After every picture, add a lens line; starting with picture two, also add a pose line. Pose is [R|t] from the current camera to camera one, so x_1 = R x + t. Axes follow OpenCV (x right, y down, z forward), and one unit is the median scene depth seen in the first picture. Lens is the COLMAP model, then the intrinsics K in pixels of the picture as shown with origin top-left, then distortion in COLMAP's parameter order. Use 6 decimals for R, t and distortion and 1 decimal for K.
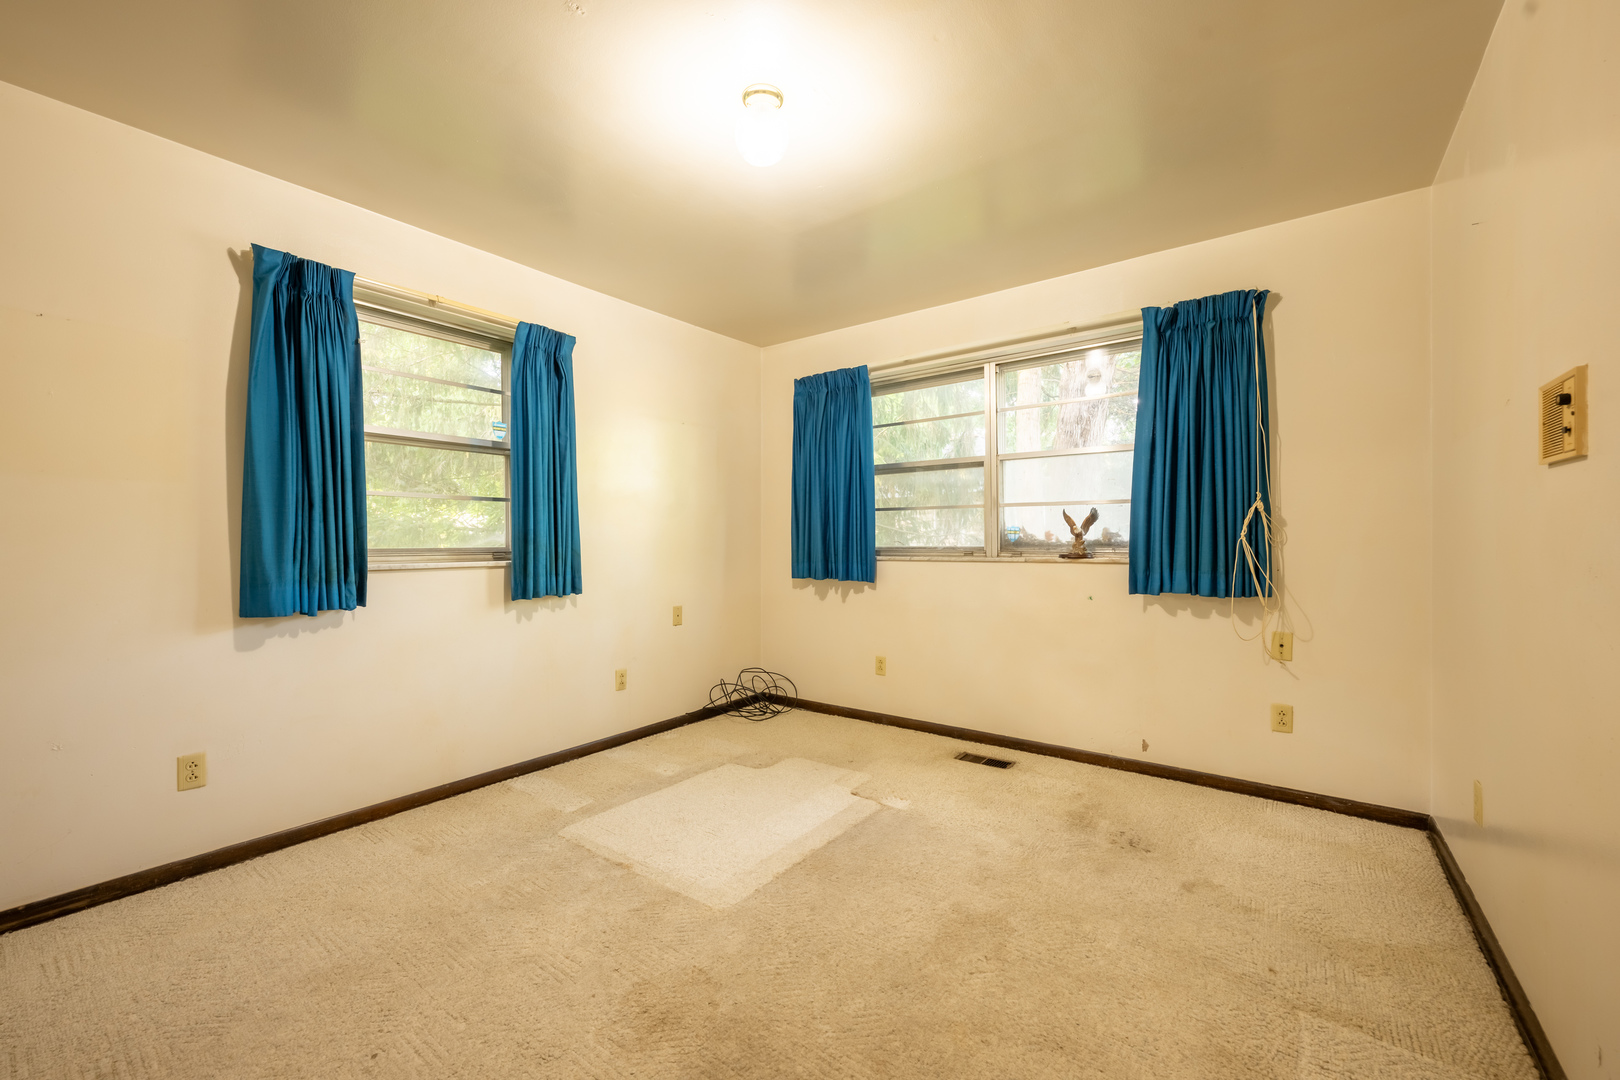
lens RADIAL K [[648.0, 0, 814.5], [0, 648.0, 539.8], [0, 0, 1]] dist [-0.002514, 0.000541]
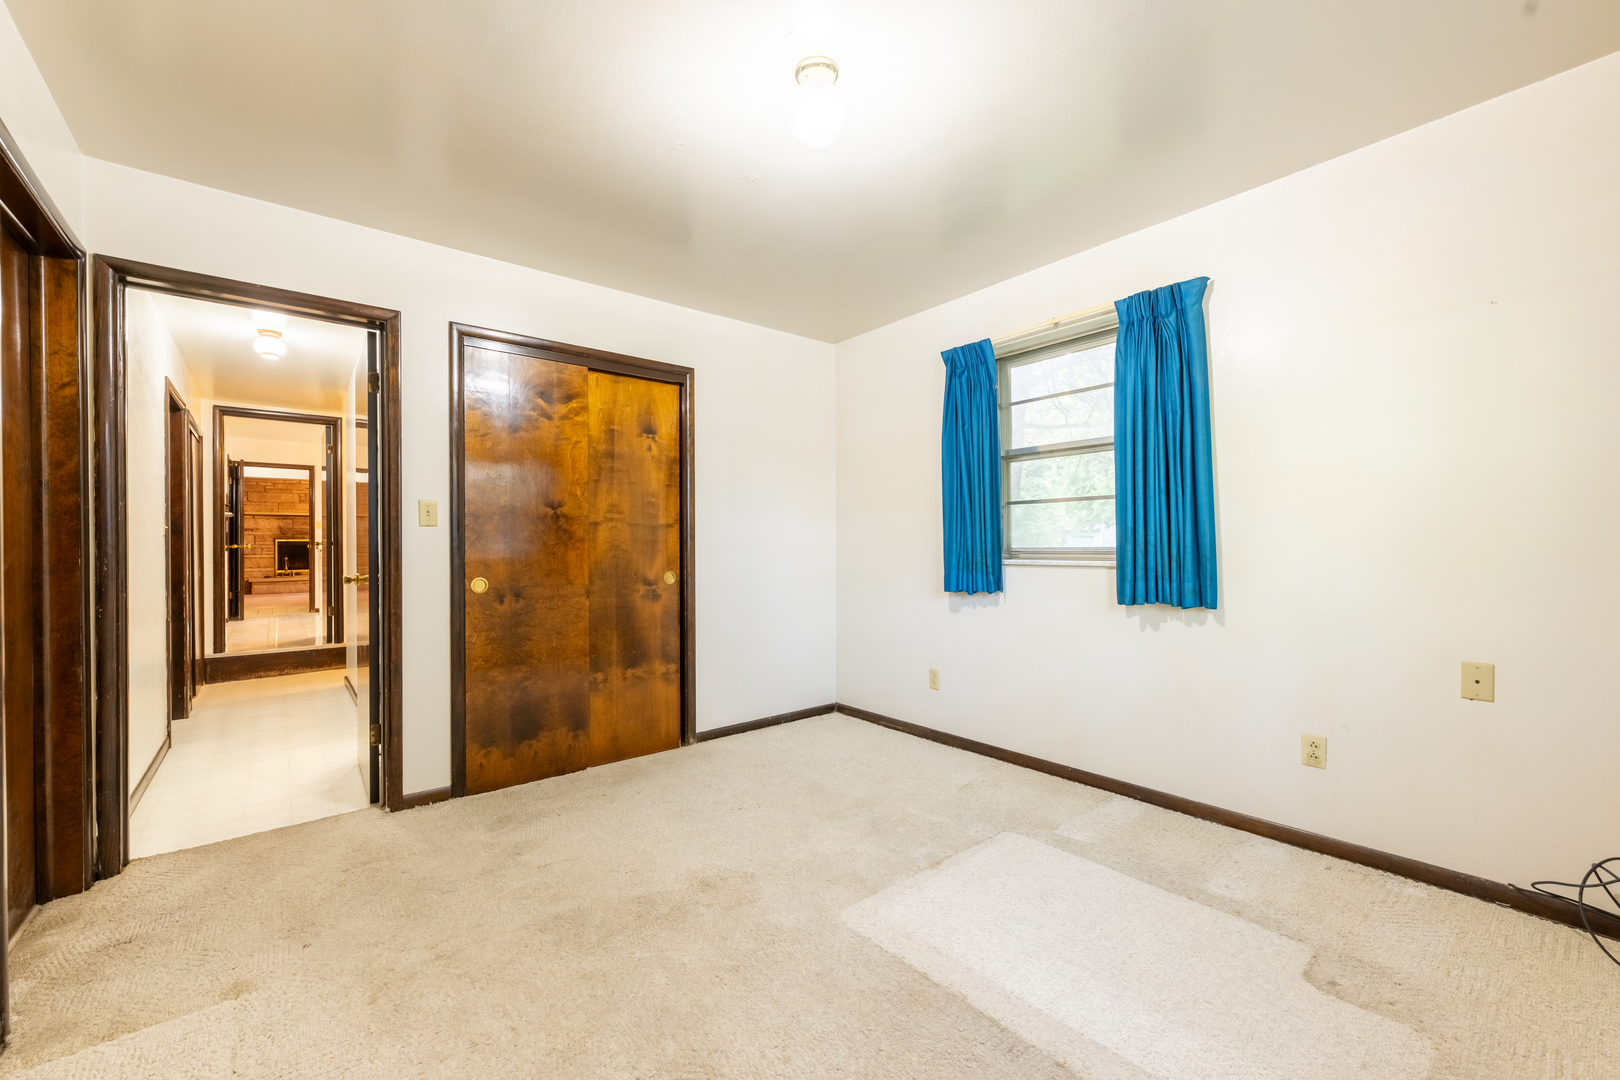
lens RADIAL K [[648.0, 0, 800.0], [0, 648.0, 543.5], [0, 0, 1]] dist [-0.002514, 0.000541]
pose [[-0.249579, 0.005401, -0.968339, 0.569627], [0.012213, 0.999922, 0.002430, -0.001257], [0.968278, -0.011219, -0.249625, 0.822509]]
